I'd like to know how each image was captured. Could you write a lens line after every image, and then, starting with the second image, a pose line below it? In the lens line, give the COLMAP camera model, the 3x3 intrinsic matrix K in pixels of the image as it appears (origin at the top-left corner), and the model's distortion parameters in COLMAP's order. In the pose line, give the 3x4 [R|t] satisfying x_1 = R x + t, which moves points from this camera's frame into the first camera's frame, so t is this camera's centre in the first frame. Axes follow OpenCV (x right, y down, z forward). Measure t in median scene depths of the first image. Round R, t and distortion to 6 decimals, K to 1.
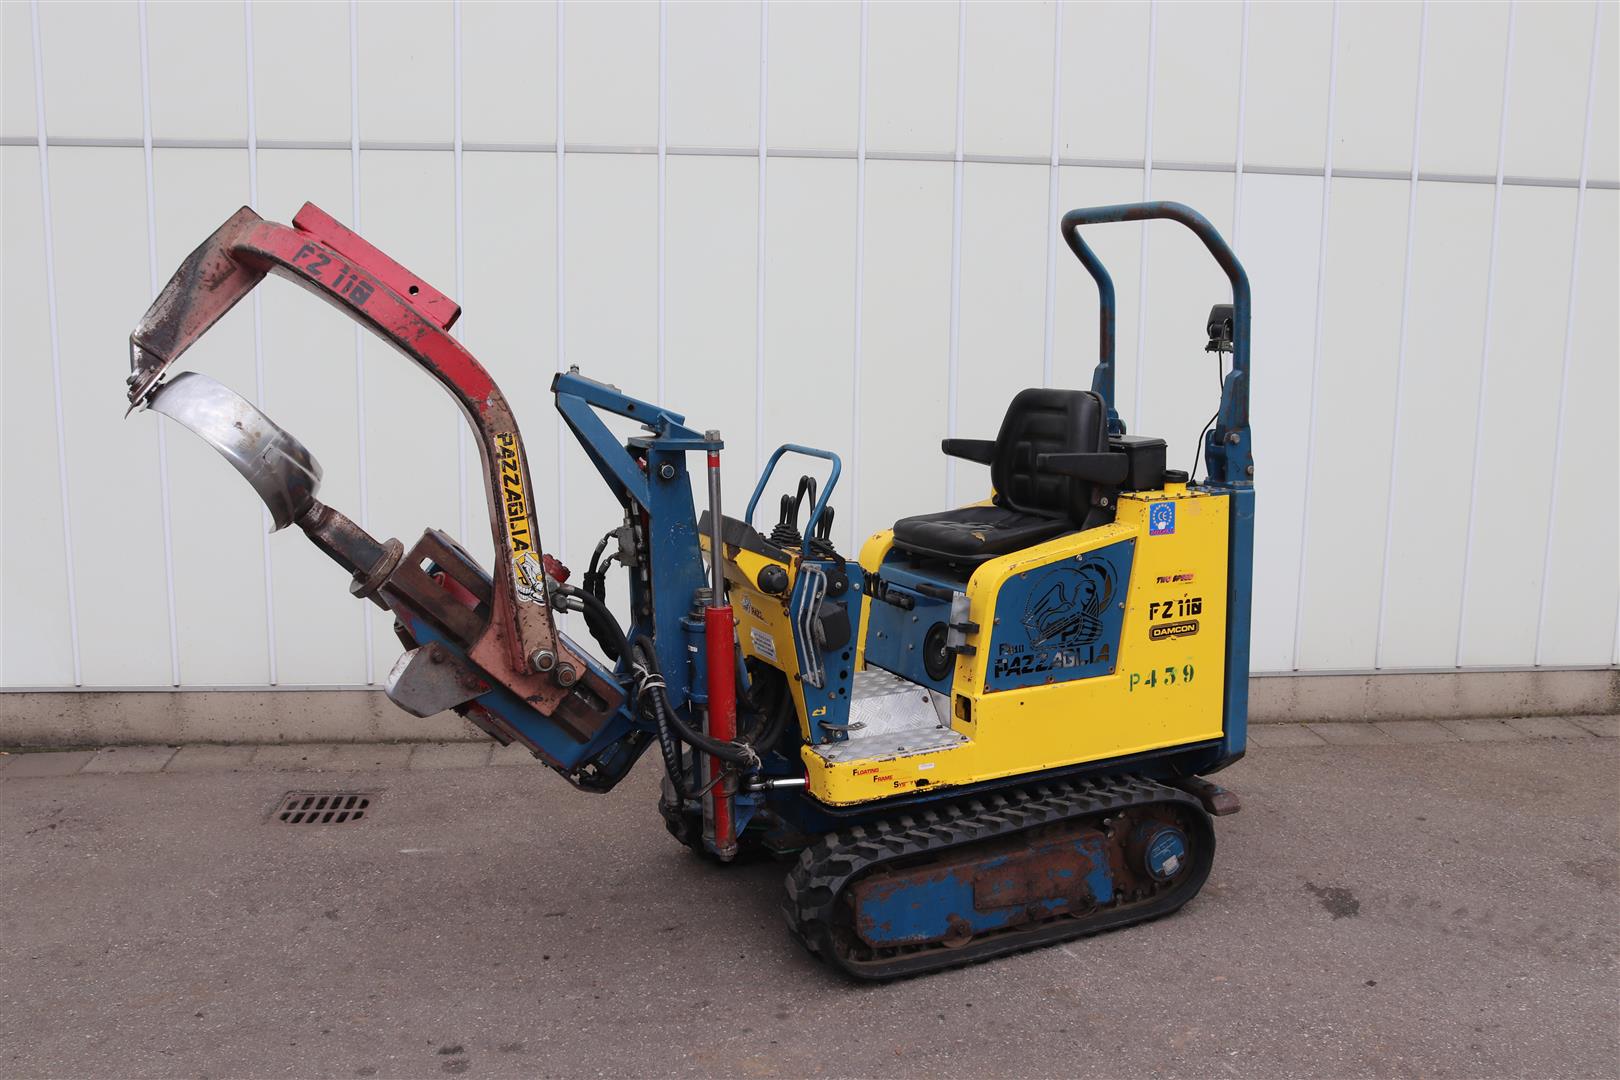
lens RADIAL K [[1500.0, 0, 810.0], [0, 1500.0, 540.0], [0, 0, 1]] dist [-0.190901, 0.544091]
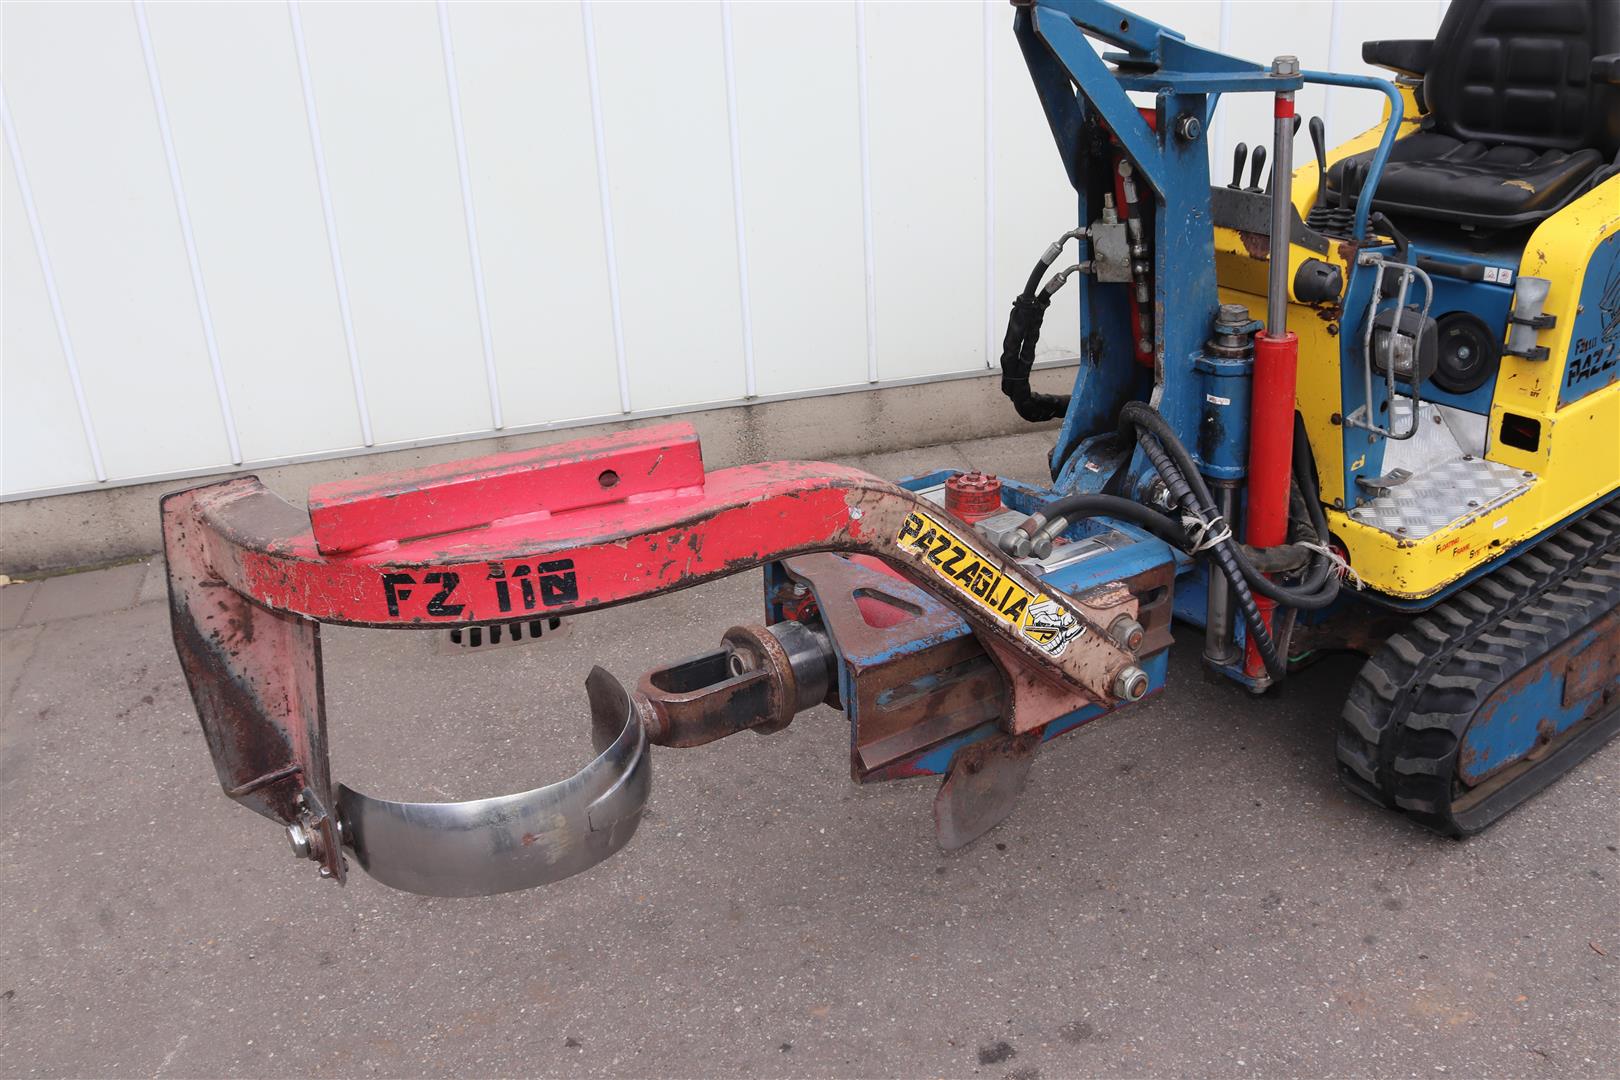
lens RADIAL K [[1456.0, 0, 810.0], [0, 1456.0, 540.0], [0, 0, 1]] dist [-0.155102, 0.135575]
pose [[0.983619, -0.127569, 0.127358, -0.319725], [0.088648, 0.957508, 0.274443, -0.053510], [-0.156957, -0.258658, 0.953132, 0.382554]]
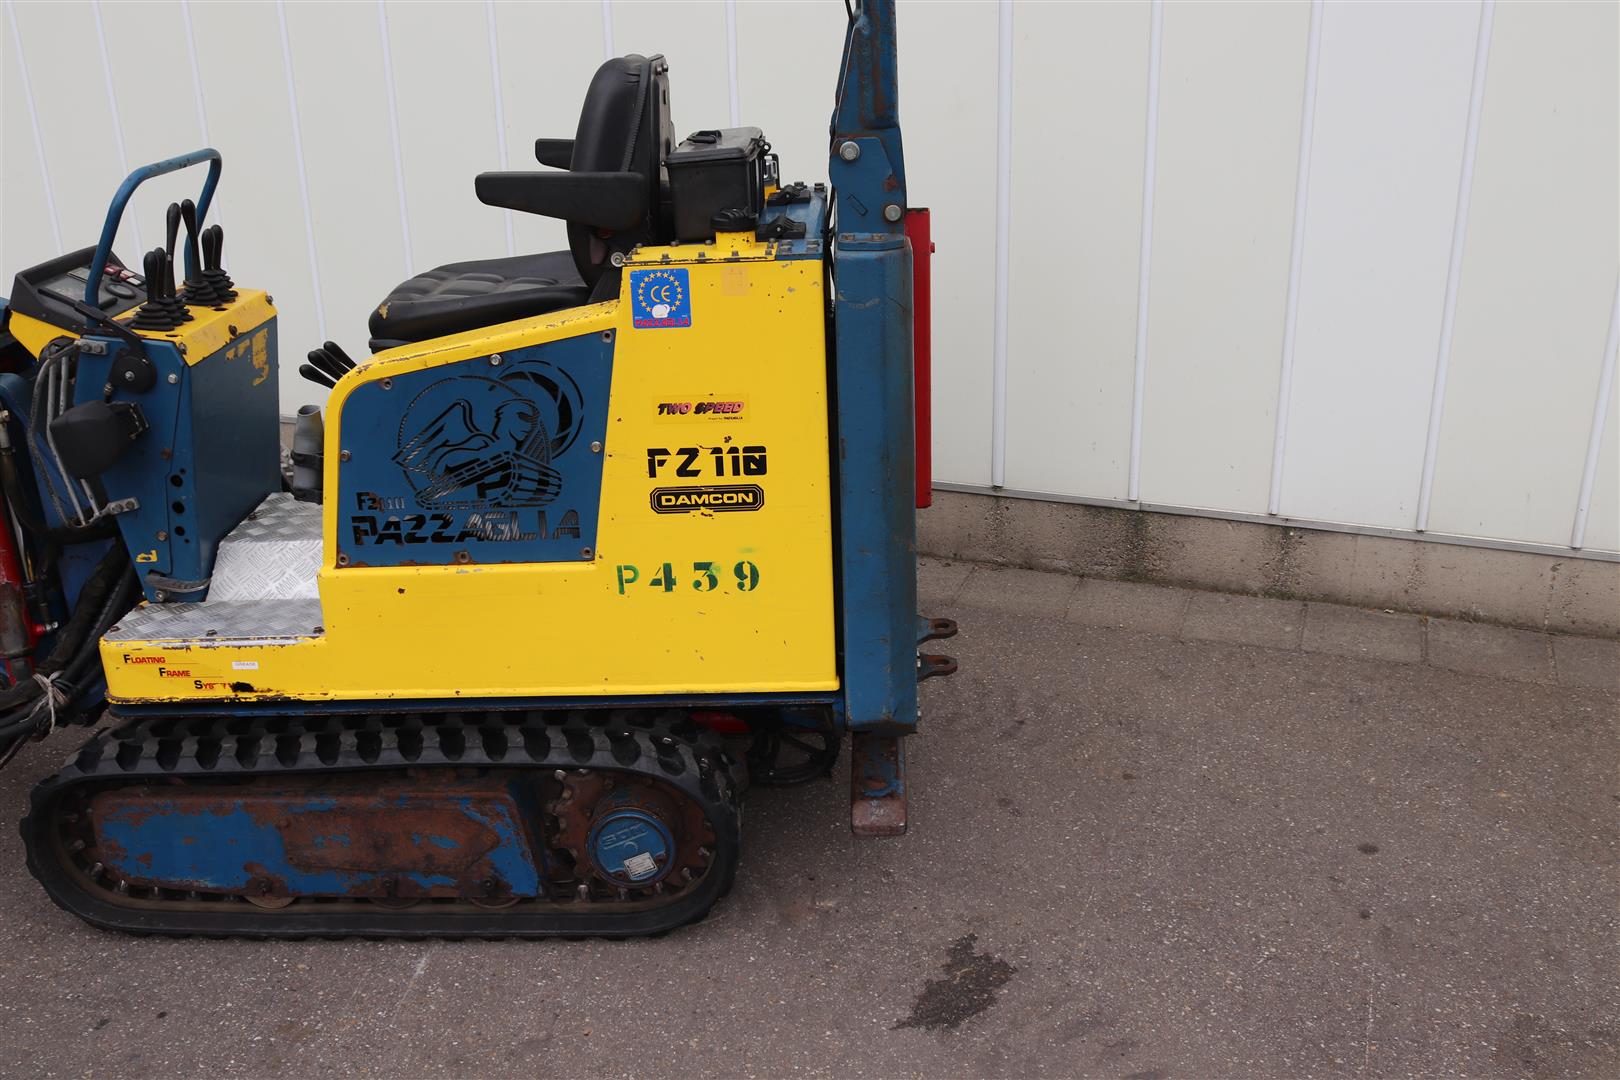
lens RADIAL K [[1486.4, 0, 803.6], [0, 1486.4, 568.7], [0, 0, 1]] dist [-0.158089, 0.163665]
pose [[0.888390, 0.152276, -0.433099, 0.537081], [-0.046771, 0.968500, 0.244582, -0.053787], [0.456701, -0.197028, 0.867528, 0.539310]]
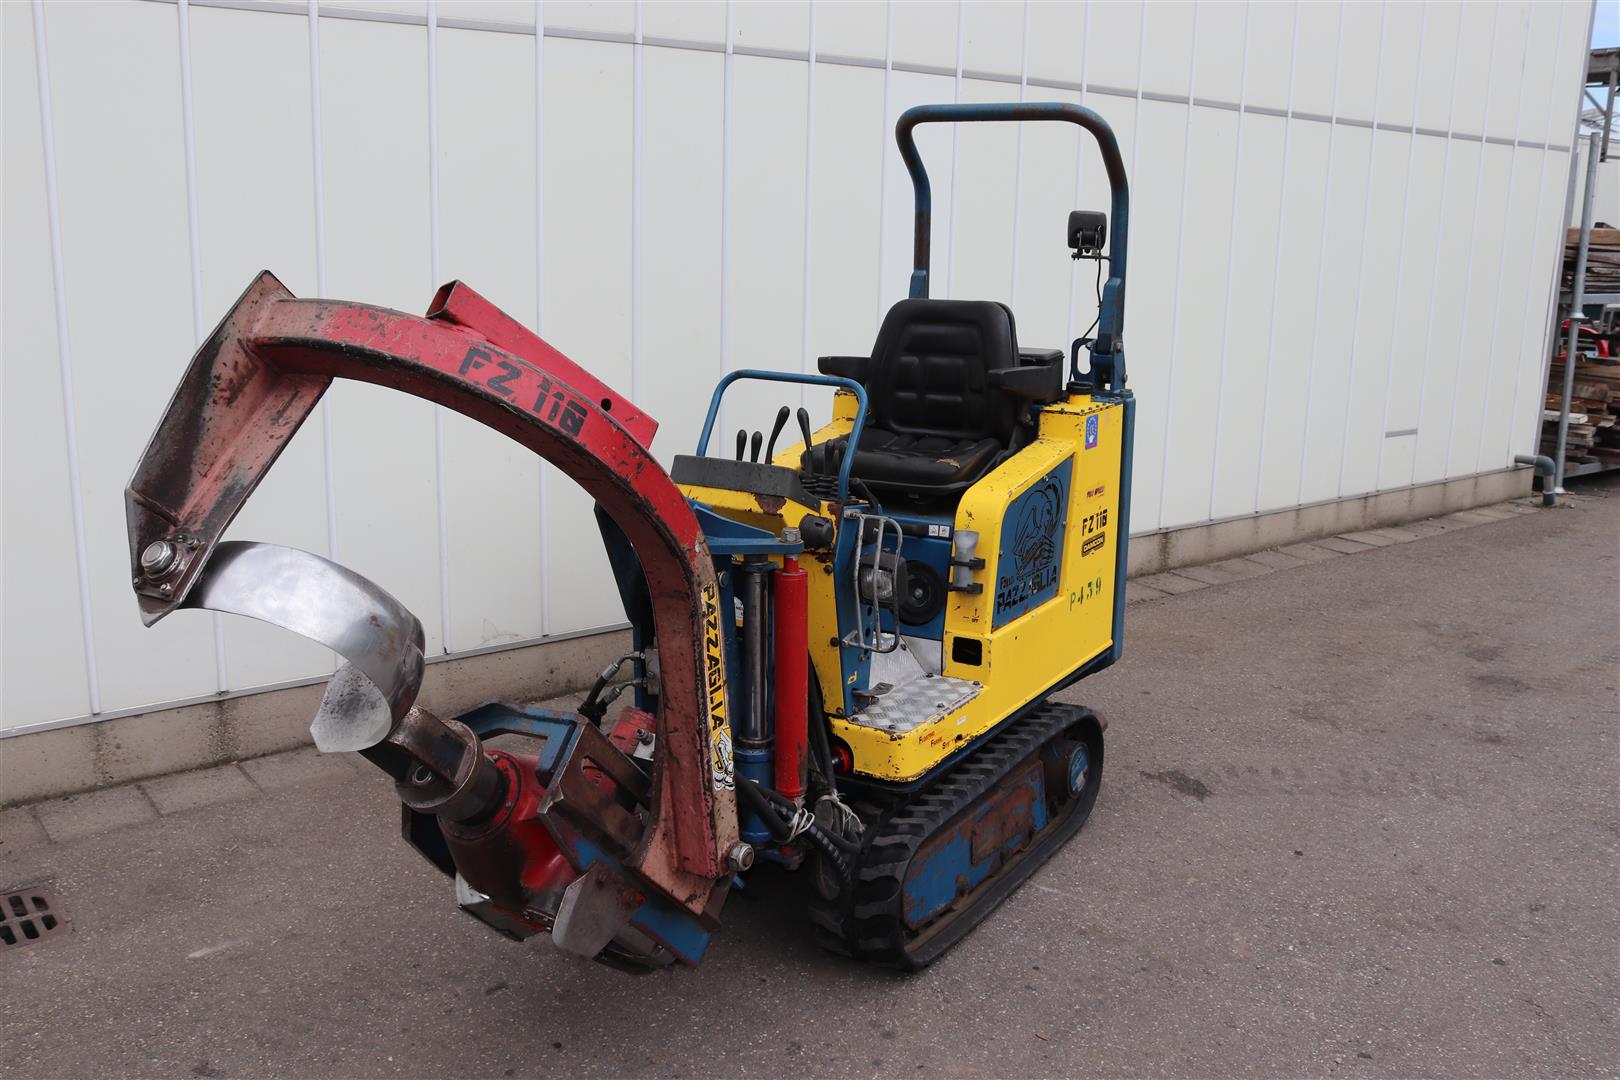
lens RADIAL K [[1500.0, 0, 810.0], [0, 1500.0, 540.0], [0, 0, 1]] dist [-0.190901, 0.544091]
pose [[0.844407, -0.097861, 0.526688, -0.444937], [0.064307, 0.994580, 0.081698, -0.035859], [-0.531828, -0.035117, 0.846124, 0.270089]]
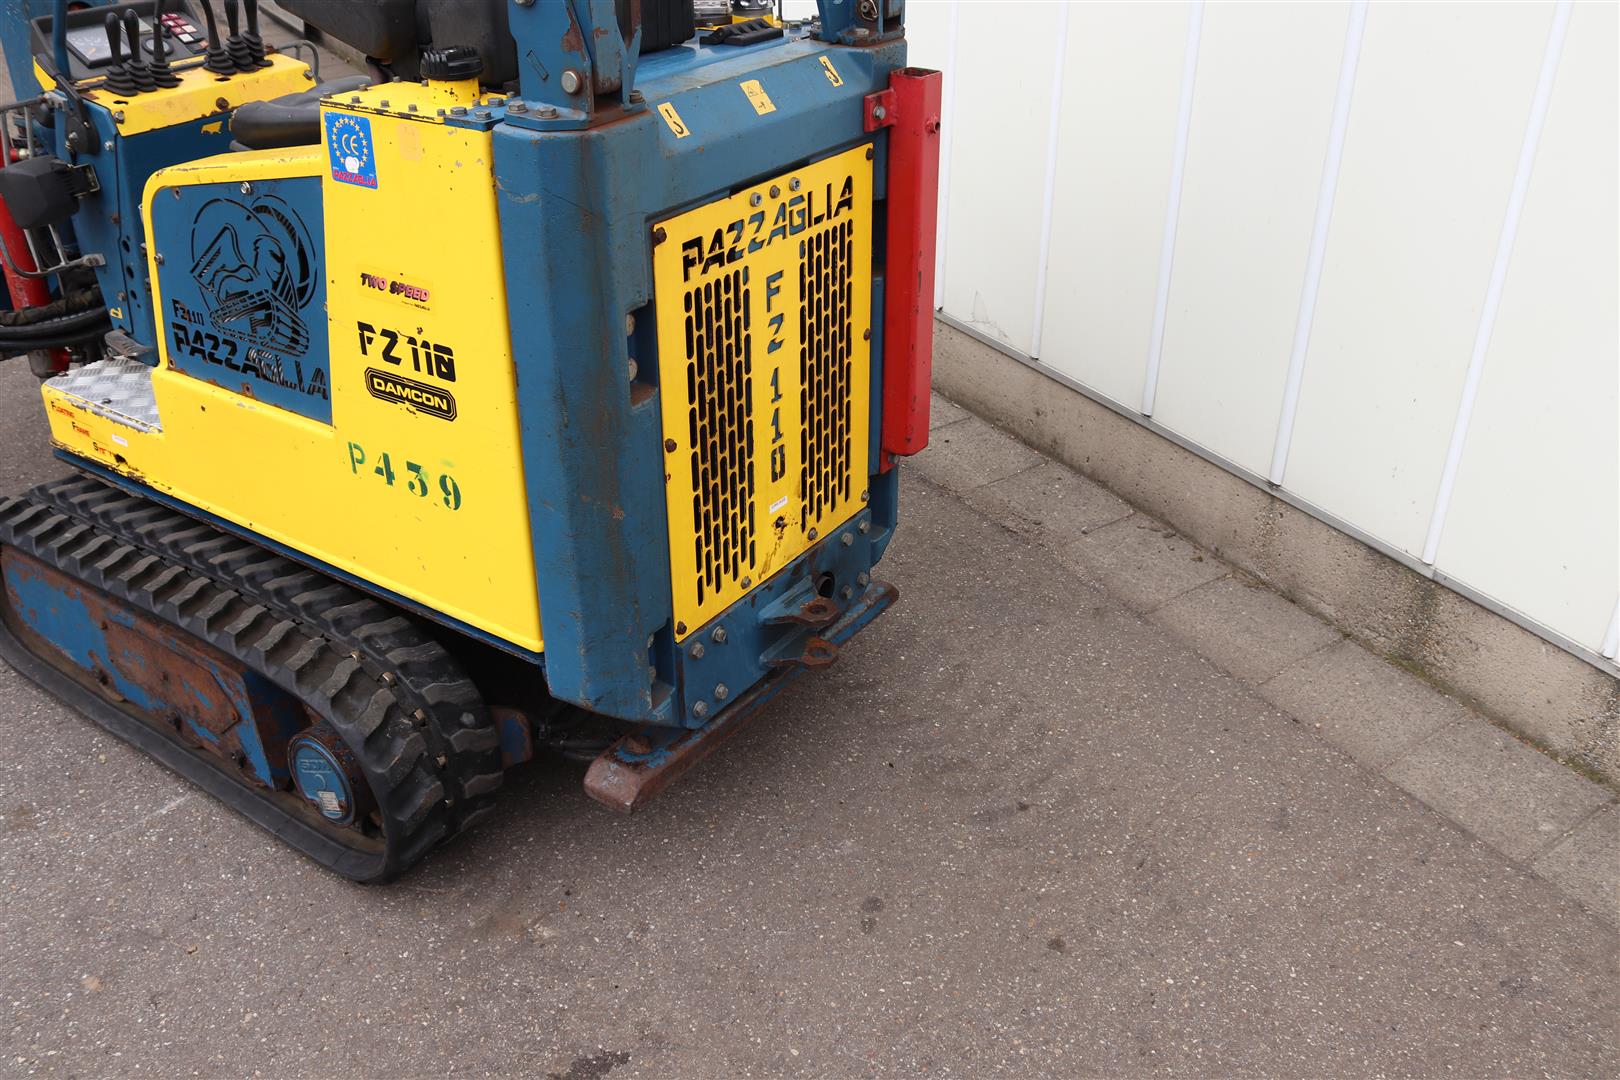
lens RADIAL K [[1456.0, 0, 810.0], [0, 1456.0, 540.0], [0, 0, 1]] dist [-0.155102, 0.135575]
pose [[0.497624, 0.430003, -0.753304, 0.690509], [-0.134123, 0.896170, 0.422954, -0.110986], [0.856960, -0.109437, 0.503630, 0.895510]]
